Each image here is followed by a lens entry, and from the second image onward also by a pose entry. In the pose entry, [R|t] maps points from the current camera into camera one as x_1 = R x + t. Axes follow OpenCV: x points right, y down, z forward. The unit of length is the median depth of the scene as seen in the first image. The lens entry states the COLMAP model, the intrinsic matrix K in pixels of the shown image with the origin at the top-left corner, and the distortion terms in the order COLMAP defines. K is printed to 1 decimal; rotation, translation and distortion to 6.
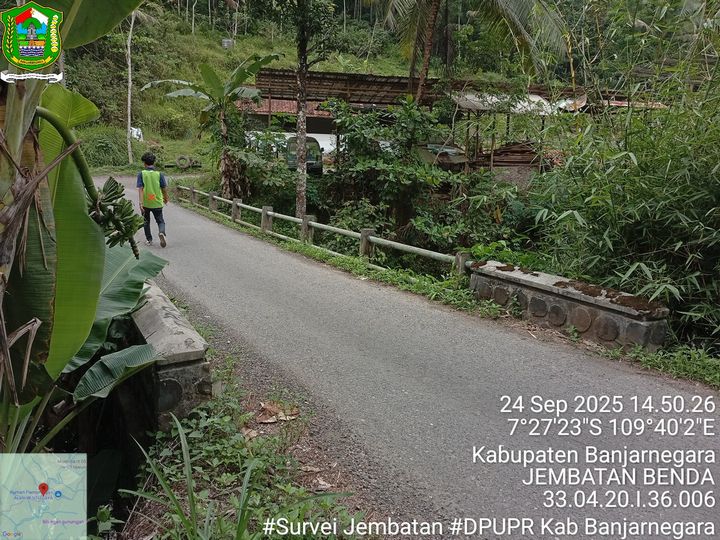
lens RADIAL K [[543.7, 0, 358.3], [0, 543.7, 269.6], [0, 0, 1]] dist [0.097784, -0.210256]
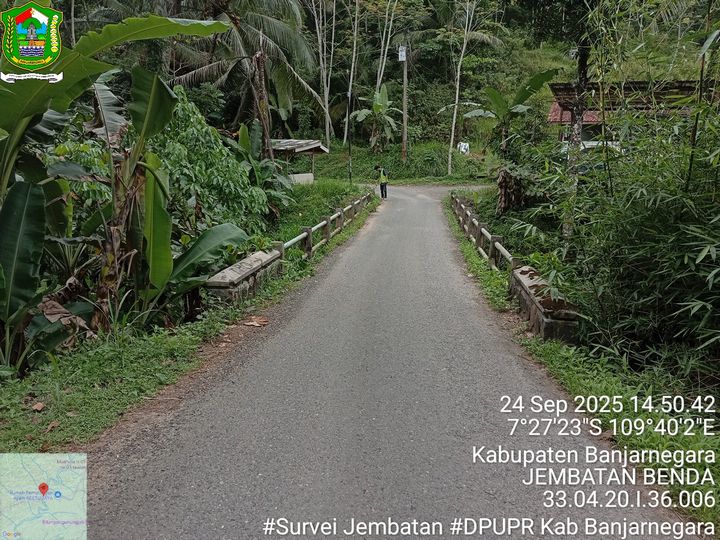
lens RADIAL K [[543.7, 0, 358.3], [0, 543.7, 269.6], [0, 0, 1]] dist [0.097784, -0.210256]
pose [[0.806419, 0.102285, -0.582431, 0.179465], [-0.110059, 0.993679, 0.022123, 0.001210], [0.581012, 0.046261, 0.812579, -0.047415]]
